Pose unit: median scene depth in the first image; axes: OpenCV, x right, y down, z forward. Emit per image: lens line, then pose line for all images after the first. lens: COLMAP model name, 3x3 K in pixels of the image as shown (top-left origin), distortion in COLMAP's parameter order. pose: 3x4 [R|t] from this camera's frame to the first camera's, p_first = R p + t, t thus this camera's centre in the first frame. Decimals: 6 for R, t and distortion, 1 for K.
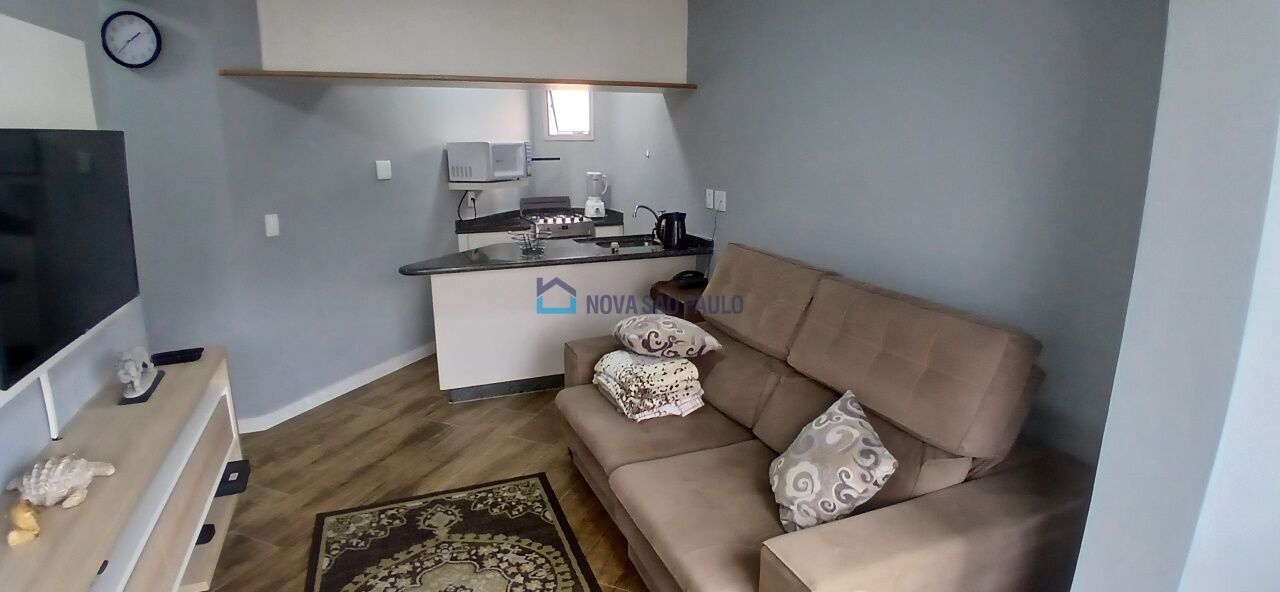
lens RADIAL K [[681.4, 0, 640.0], [0, 681.4, 296.0], [0, 0, 1]] dist [-0.002457, -0.000638]
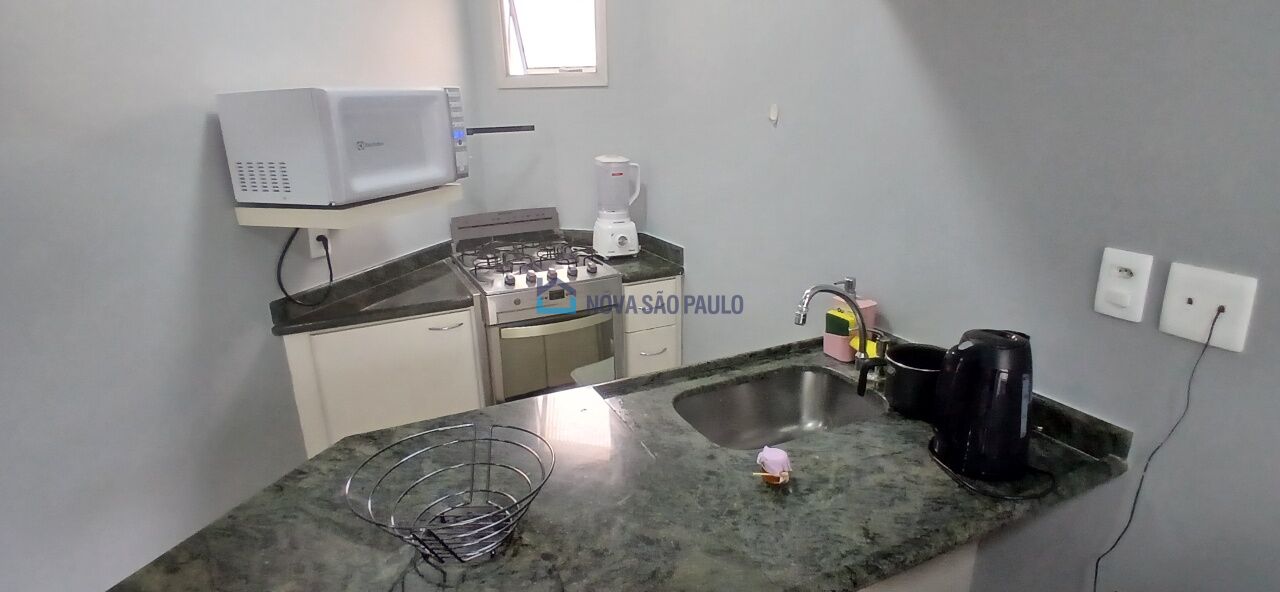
lens RADIAL K [[665.9, 0, 675.3], [0, 665.9, 297.7], [0, 0, 1]] dist [-0.050955, -0.000350]
pose [[0.993492, -0.041829, 0.105940, -0.080188], [0.034694, 0.997060, 0.068323, -0.122812], [-0.108486, -0.064203, 0.992023, 0.577826]]
